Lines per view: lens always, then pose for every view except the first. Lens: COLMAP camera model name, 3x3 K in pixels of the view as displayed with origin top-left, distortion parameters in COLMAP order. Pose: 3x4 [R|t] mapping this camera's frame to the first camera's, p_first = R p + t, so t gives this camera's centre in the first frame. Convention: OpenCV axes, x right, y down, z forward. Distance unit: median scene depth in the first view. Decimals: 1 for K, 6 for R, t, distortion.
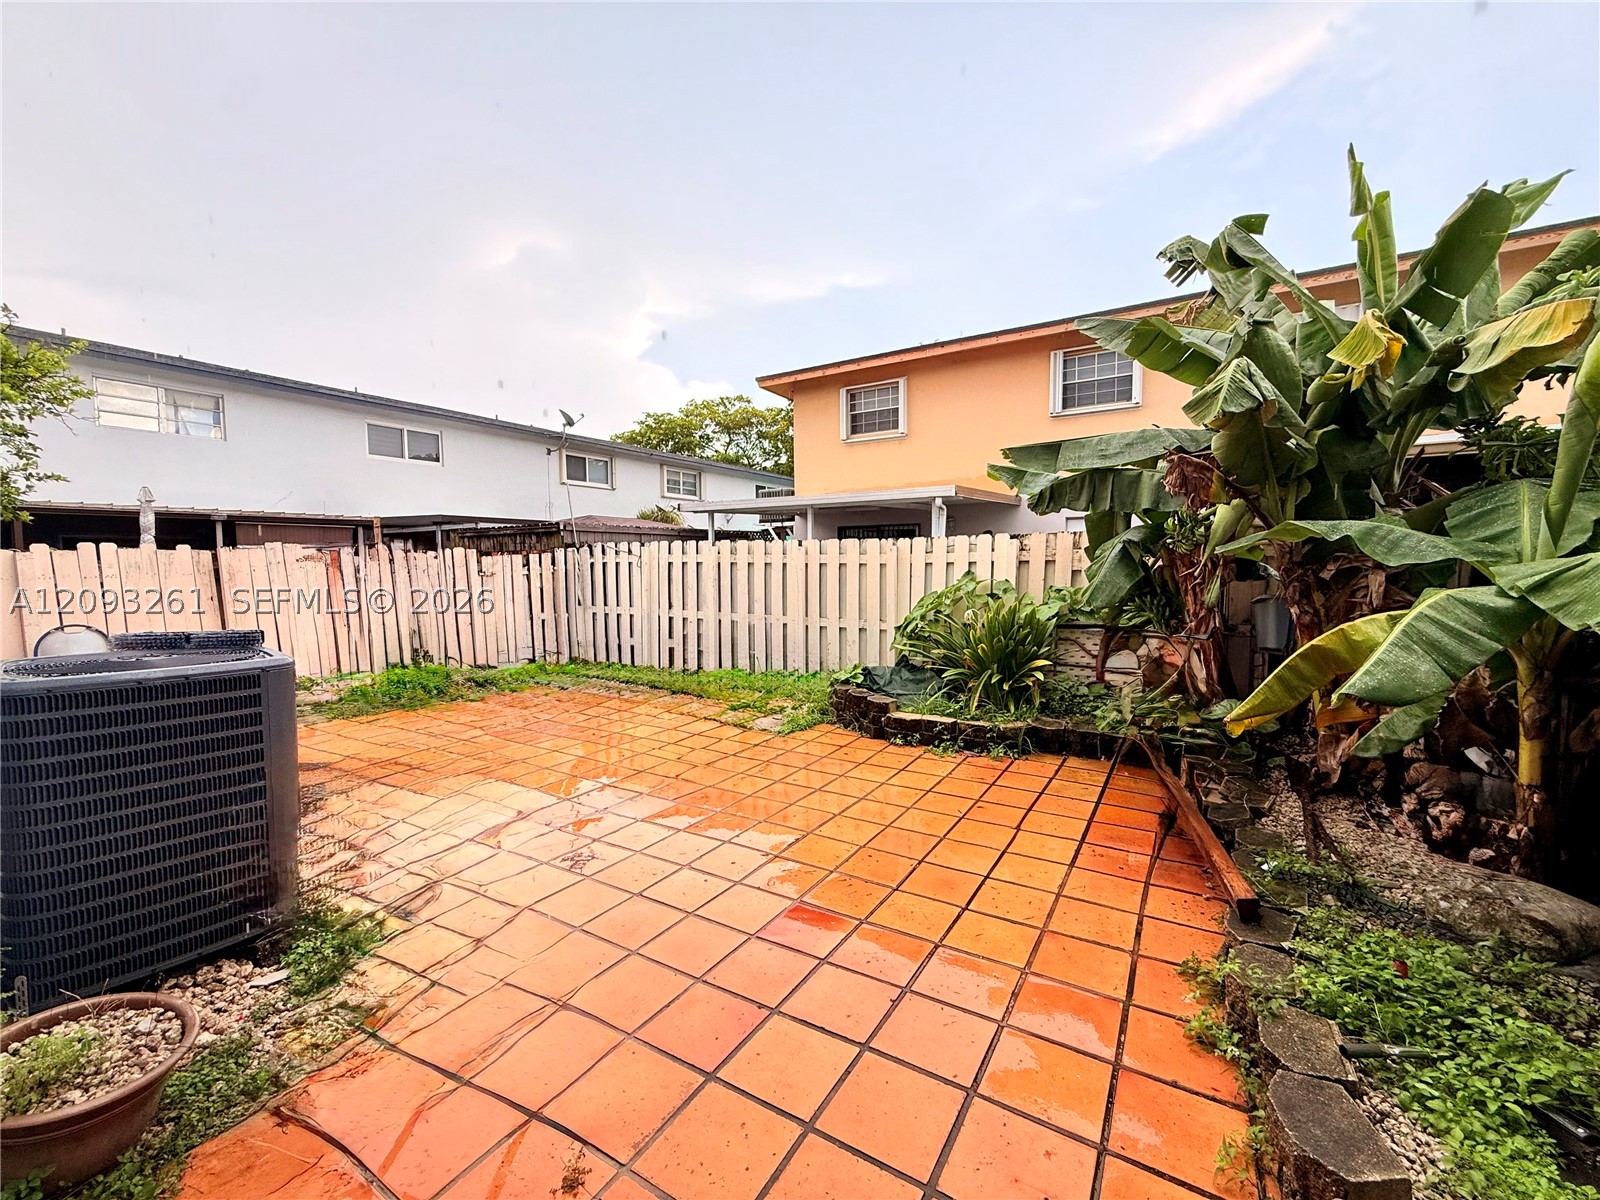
lens RADIAL K [[649.0, 0, 800.0], [0, 649.0, 600.0], [0, 0, 1]] dist [0.001348, -0.000034]
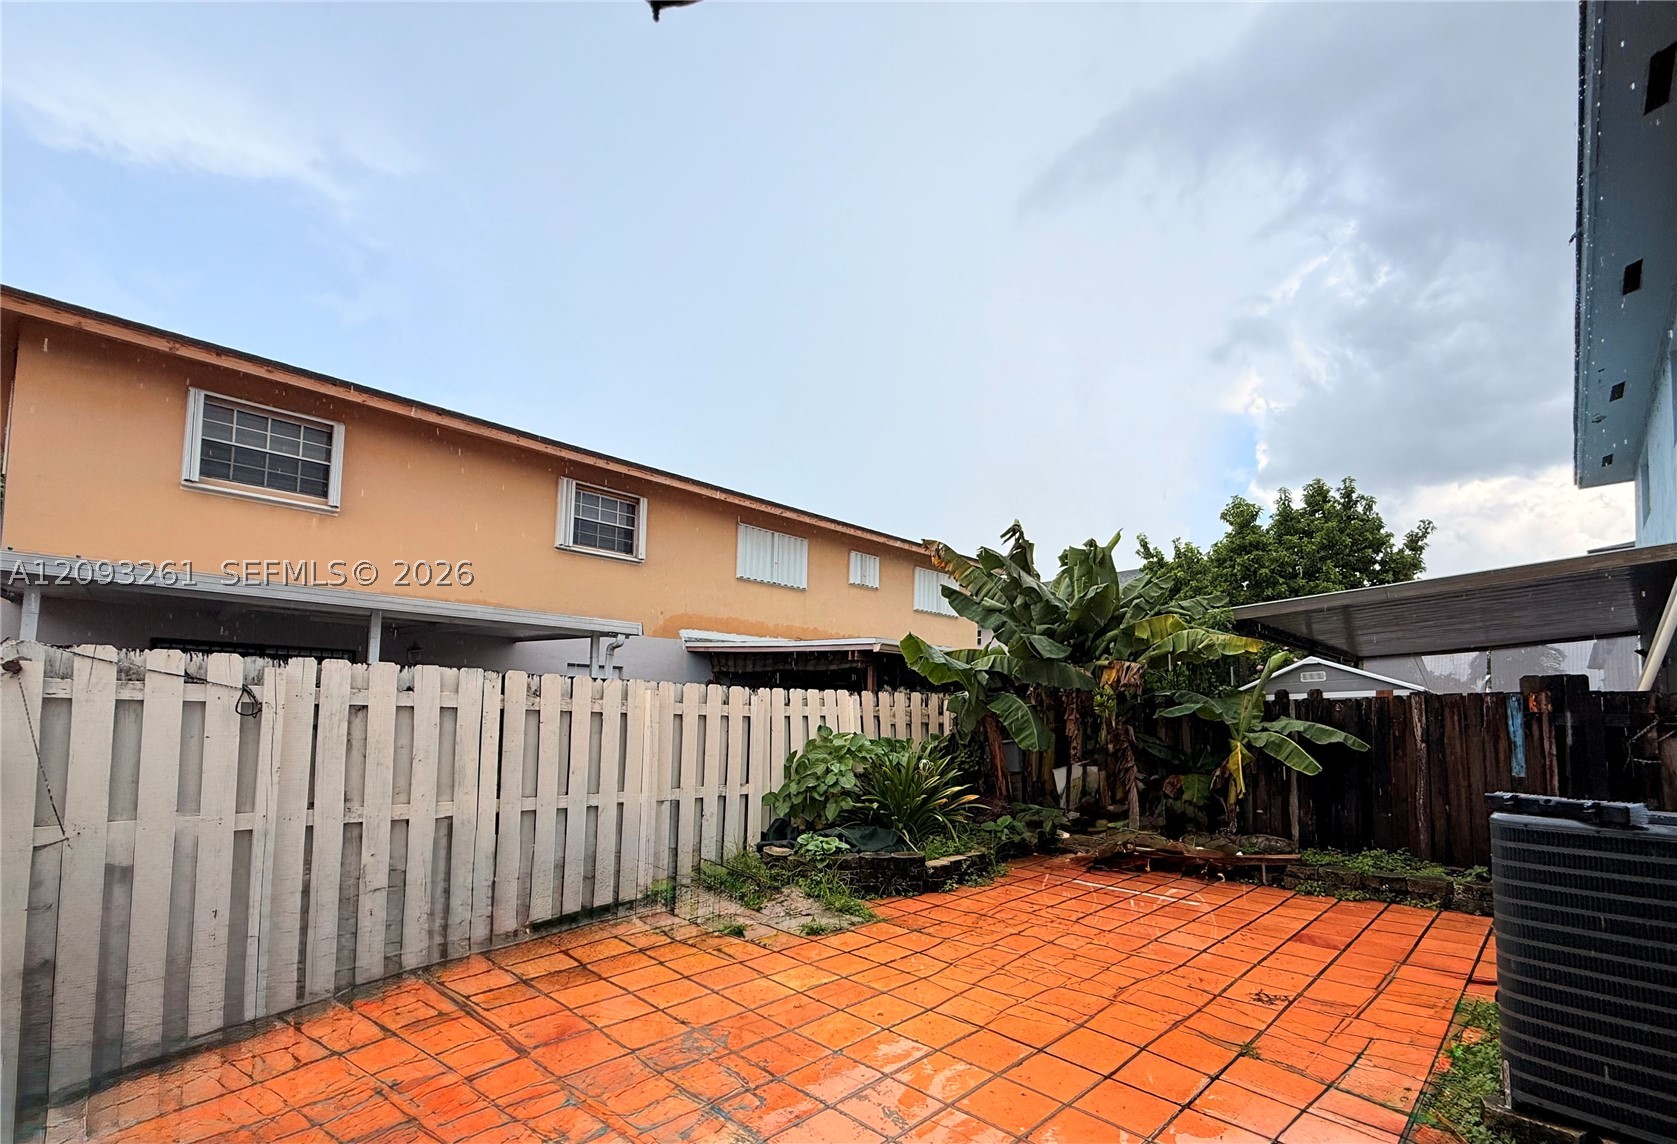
lens RADIAL K [[734.1, 0, 839.9], [0, 734.1, 681.4], [0, 0, 1]] dist [-0.000275, -0.000064]
pose [[0.206983, 0.050363, 0.977047, -0.782560], [0.037854, 0.997514, -0.059437, -0.038872], [-0.977612, 0.049287, 0.204562, 0.657541]]
